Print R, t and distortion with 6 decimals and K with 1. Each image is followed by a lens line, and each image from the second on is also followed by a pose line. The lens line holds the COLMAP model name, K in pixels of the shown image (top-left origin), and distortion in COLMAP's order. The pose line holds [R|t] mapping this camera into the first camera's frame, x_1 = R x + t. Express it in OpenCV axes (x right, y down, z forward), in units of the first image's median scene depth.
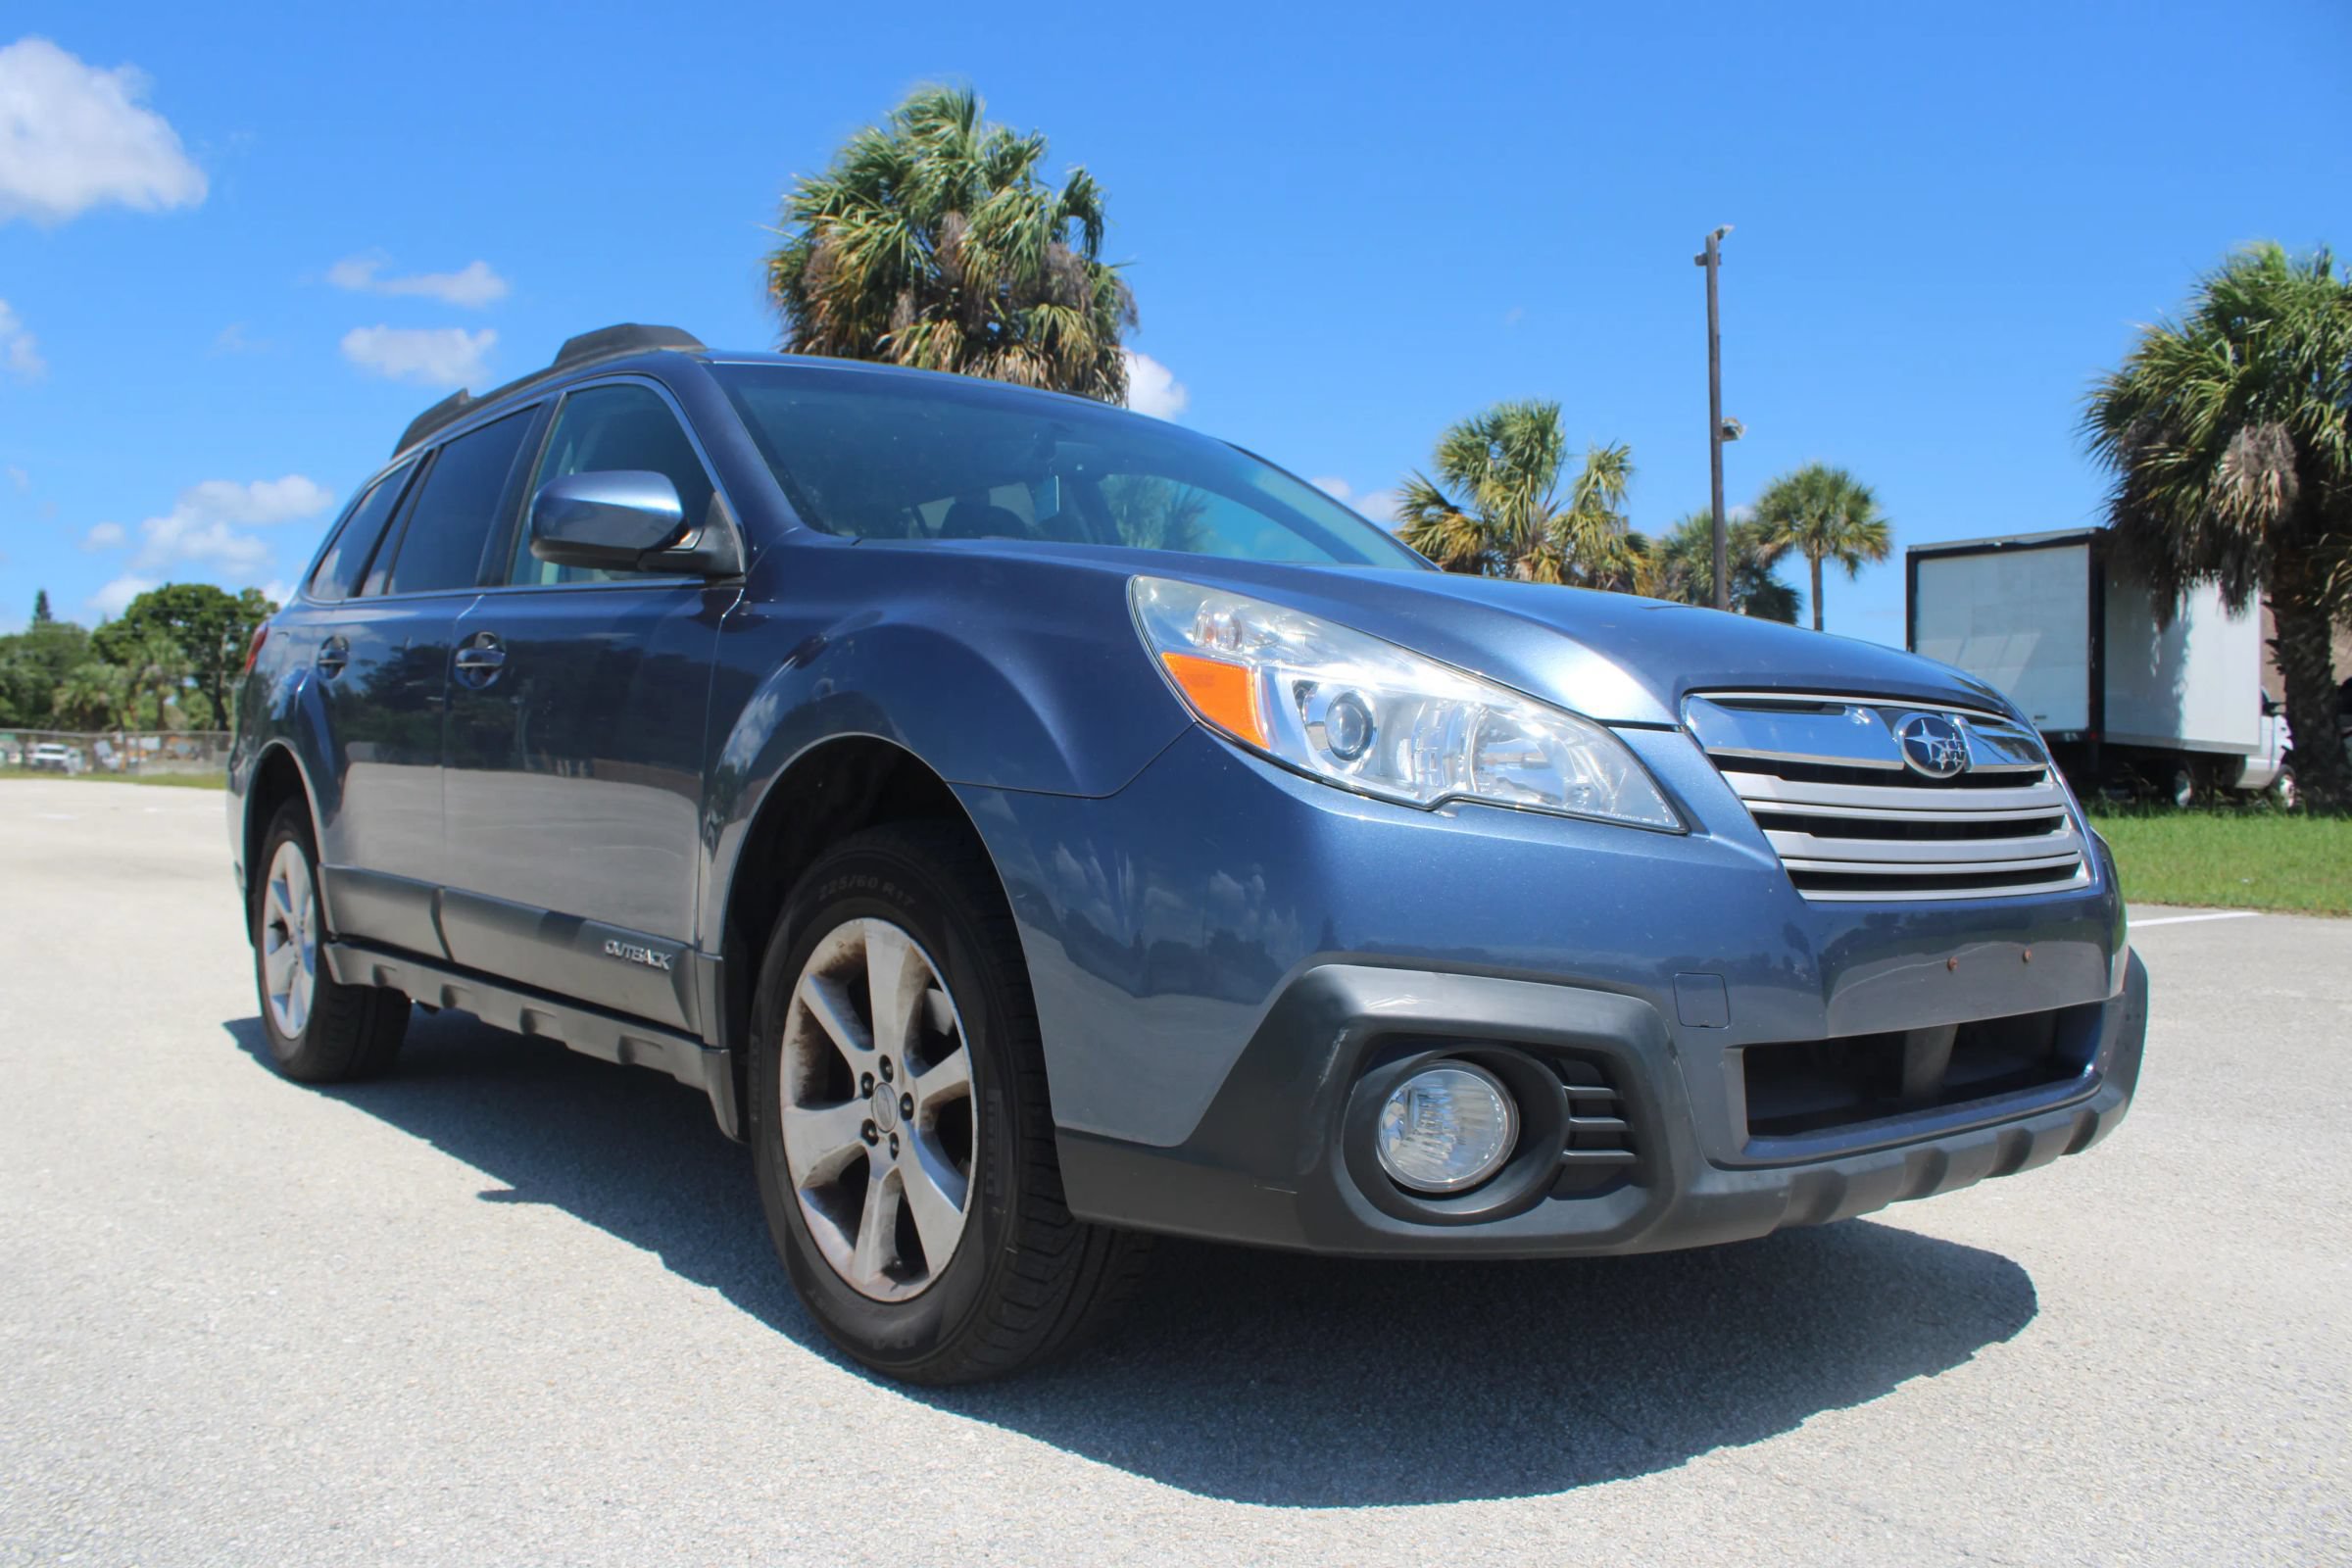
lens RADIAL K [[1955.7, 0, 1150.9], [0, 1955.7, 805.3], [0, 0, 1]] dist [-0.169515, 0.153039]
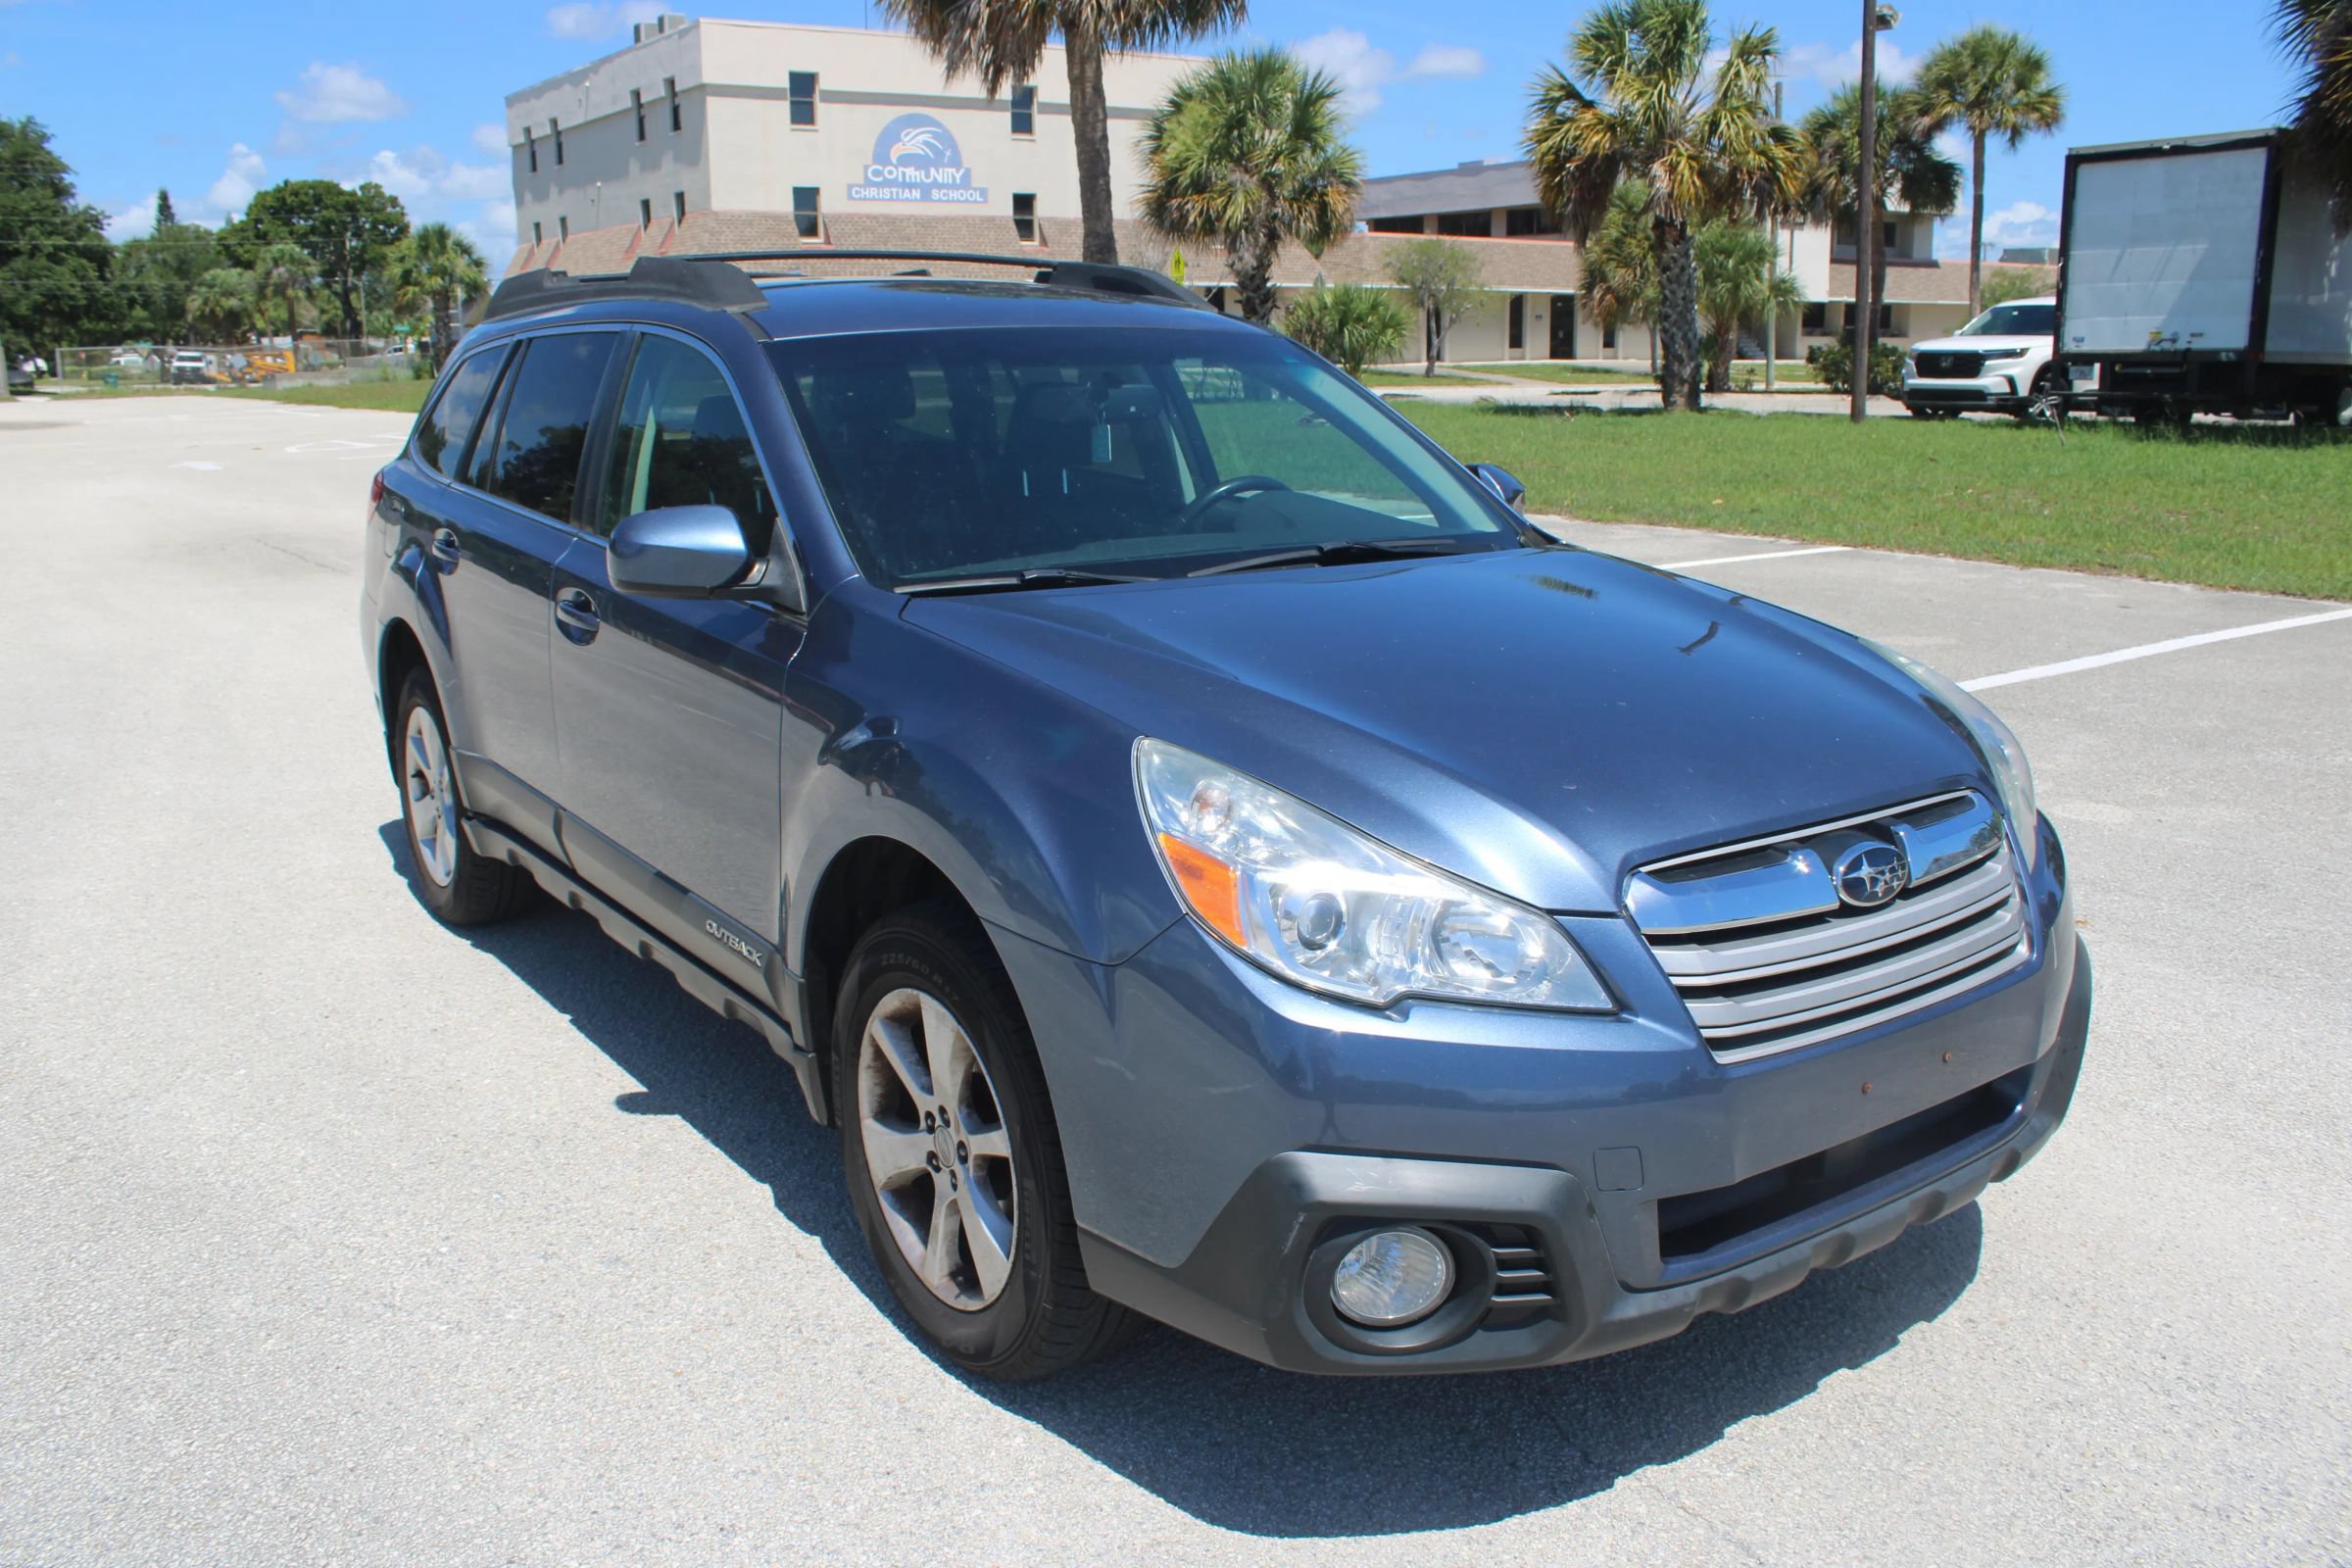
lens RADIAL K [[1952.1, 0, 1163.4], [0, 1952.1, 806.1], [0, 0, 1]] dist [-0.165905, 0.148004]
pose [[0.997815, -0.005815, -0.065818, 0.065875], [0.020133, 0.975511, 0.219026, -0.271643], [0.062932, -0.219873, 0.973497, -0.071724]]
